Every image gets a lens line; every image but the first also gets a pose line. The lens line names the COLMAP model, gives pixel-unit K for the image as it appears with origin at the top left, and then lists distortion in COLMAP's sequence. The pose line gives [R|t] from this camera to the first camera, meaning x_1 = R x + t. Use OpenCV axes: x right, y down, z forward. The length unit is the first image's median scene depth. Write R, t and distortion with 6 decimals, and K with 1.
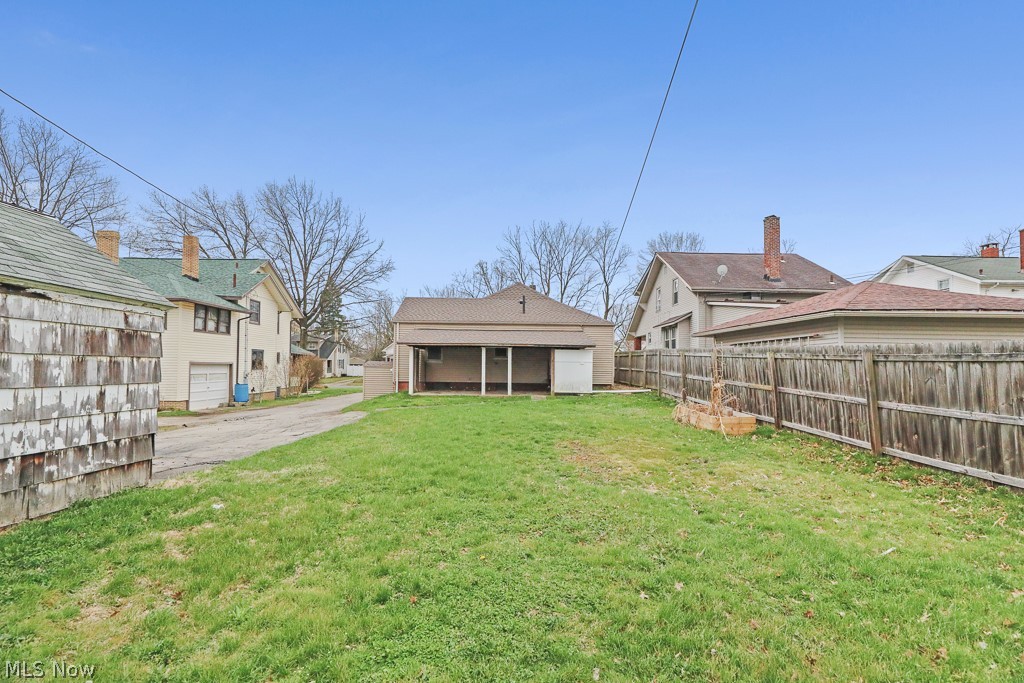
lens RADIAL K [[412.5, 0, 541.4], [0, 412.5, 359.0], [0, 0, 1]] dist [-0.004016, -0.000971]
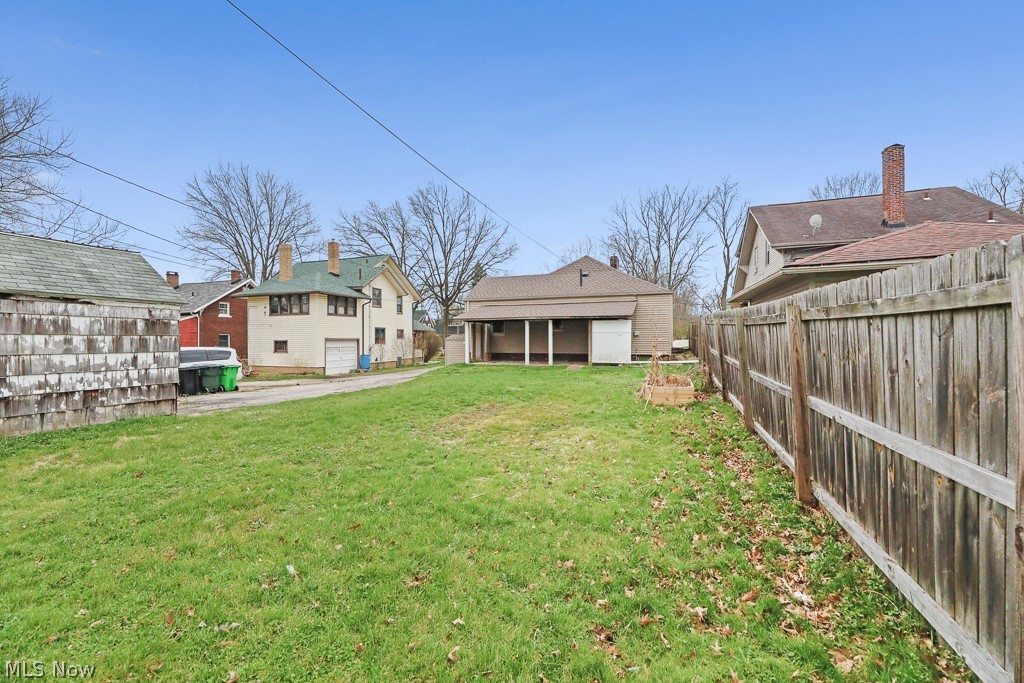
lens RADIAL K [[412.5, 0, 543.6], [0, 412.5, 339.4], [0, 0, 1]] dist [-0.004016, -0.000971]
pose [[0.934655, -0.014000, -0.355280, 0.281193], [0.021004, 0.999654, 0.015864, 0.004511], [0.354935, -0.022290, 0.934625, 0.003833]]
